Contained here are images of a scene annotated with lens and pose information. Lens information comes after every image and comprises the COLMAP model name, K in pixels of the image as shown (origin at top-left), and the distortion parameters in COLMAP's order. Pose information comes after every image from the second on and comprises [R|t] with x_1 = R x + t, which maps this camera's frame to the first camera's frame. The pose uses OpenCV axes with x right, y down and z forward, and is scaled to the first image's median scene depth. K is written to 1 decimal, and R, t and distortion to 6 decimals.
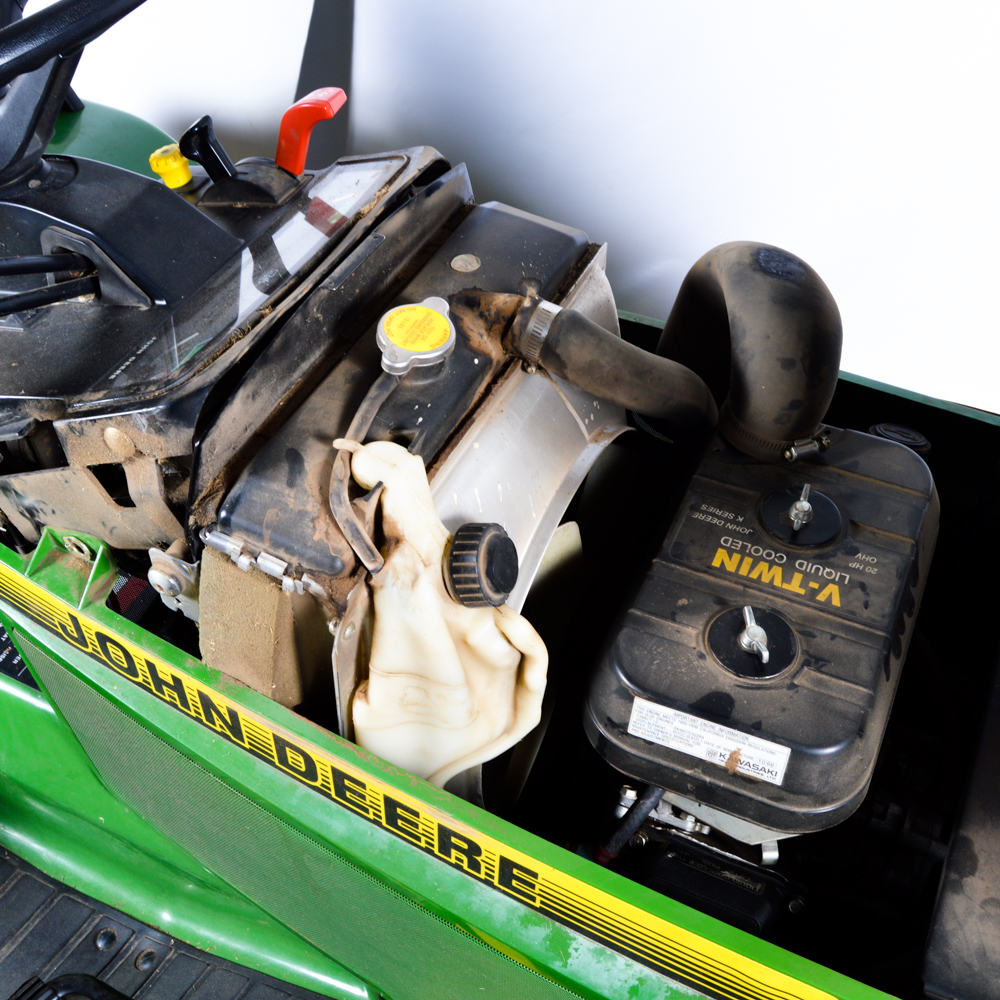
lens RADIAL K [[1177.8, 0, 500.0], [0, 1177.8, 500.0], [0, 0, 1]] dist [-0.106614, 0.050206]
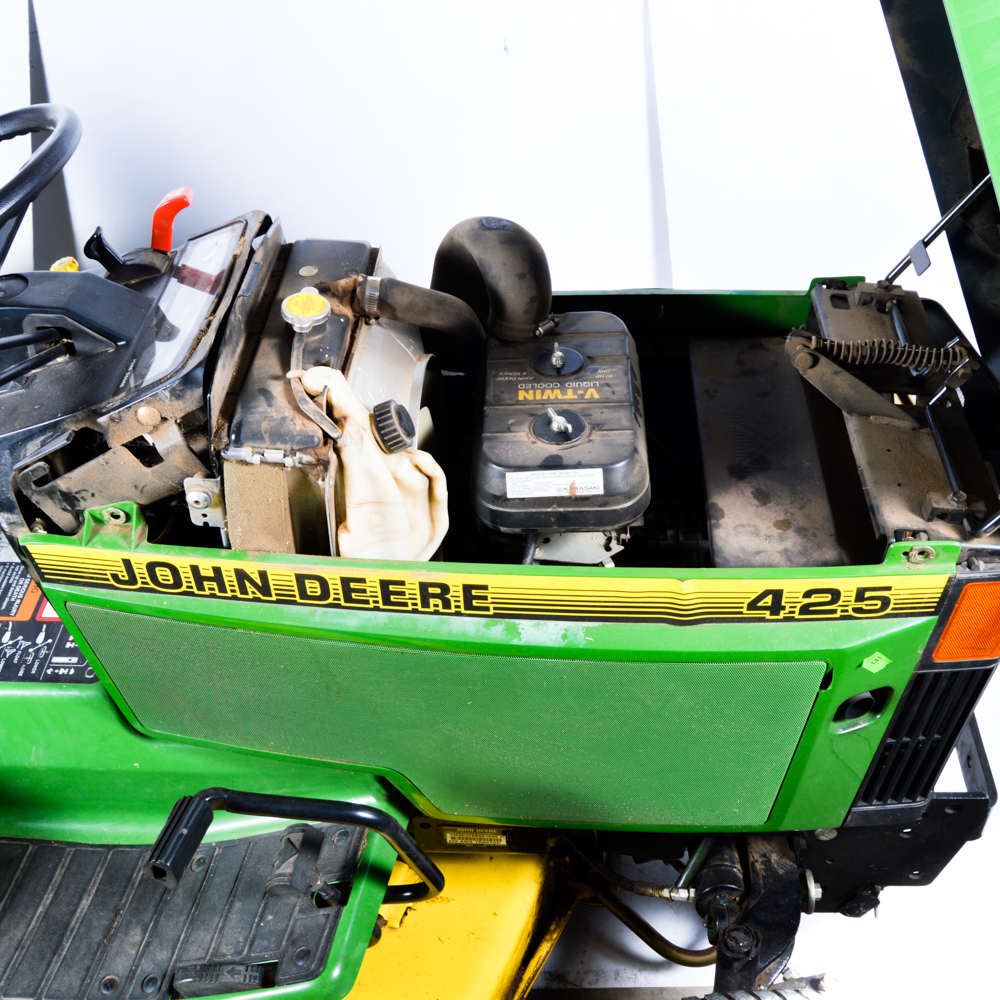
lens RADIAL K [[1177.8, 0, 500.0], [0, 1177.8, 500.0], [0, 0, 1]] dist [-0.106614, 0.050206]
pose [[0.920728, -0.290561, 0.260449, -0.320504], [0.313181, 0.948425, -0.049065, 0.268414], [-0.232760, 0.126743, 0.964240, -0.571370]]
